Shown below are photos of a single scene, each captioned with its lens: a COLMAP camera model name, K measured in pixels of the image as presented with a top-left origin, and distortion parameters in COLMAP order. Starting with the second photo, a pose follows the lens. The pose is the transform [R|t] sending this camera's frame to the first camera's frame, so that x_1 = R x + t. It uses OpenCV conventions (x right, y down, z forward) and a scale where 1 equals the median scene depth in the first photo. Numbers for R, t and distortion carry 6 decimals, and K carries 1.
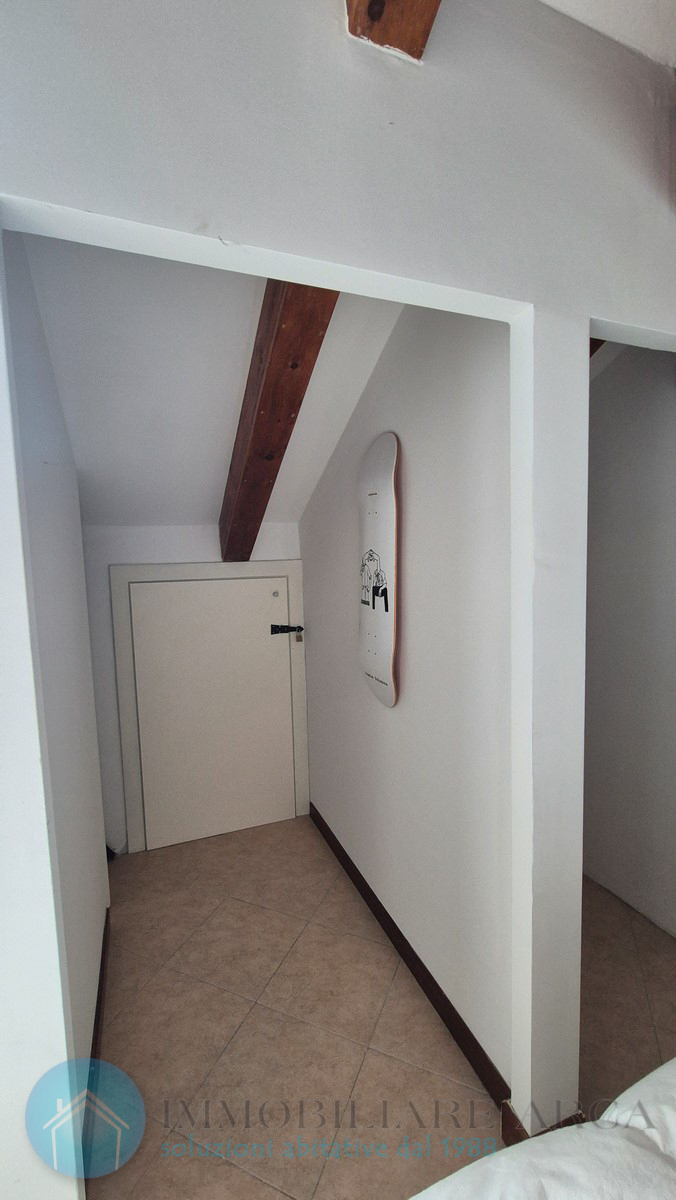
lens RADIAL K [[491.8, 0, 342.9], [0, 491.8, 605.2], [0, 0, 1]] dist [-0.000611, 0.000442]
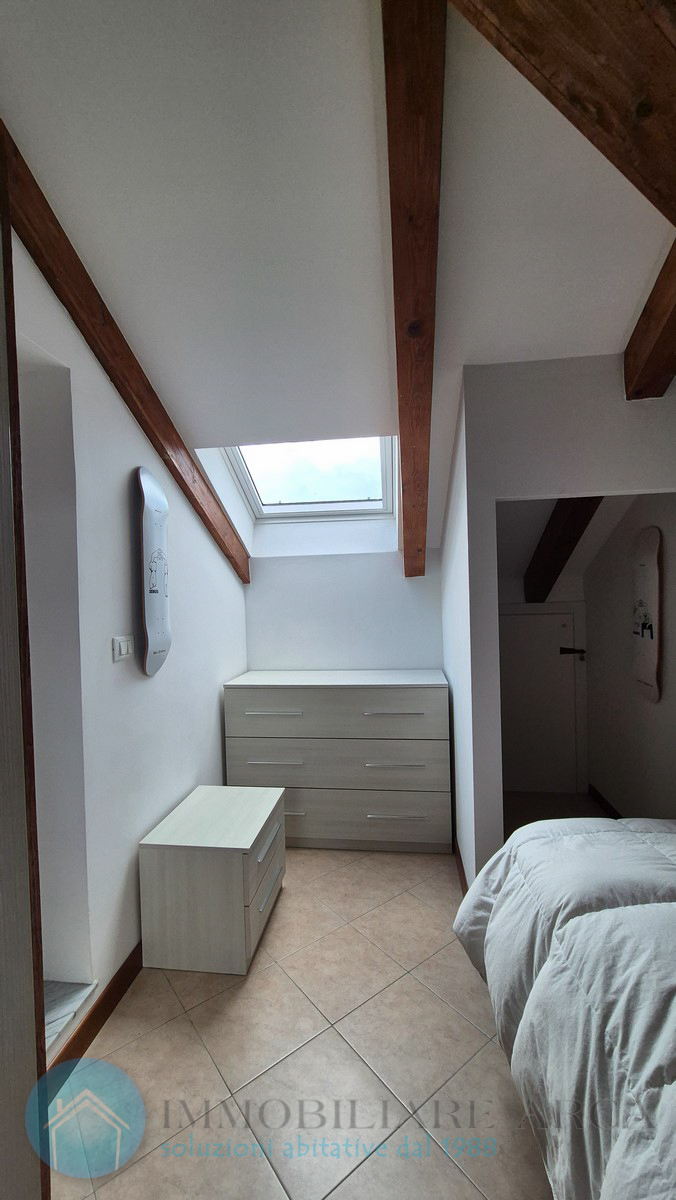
lens RADIAL K [[491.8, 0, 342.9], [0, 491.8, 605.2], [0, 0, 1]] dist [-0.000611, 0.000442]
pose [[0.875372, 0.007723, -0.483389, -0.016635], [-0.036042, 0.998132, -0.049321, 0.017010], [0.482105, 0.060596, 0.874015, -0.834291]]
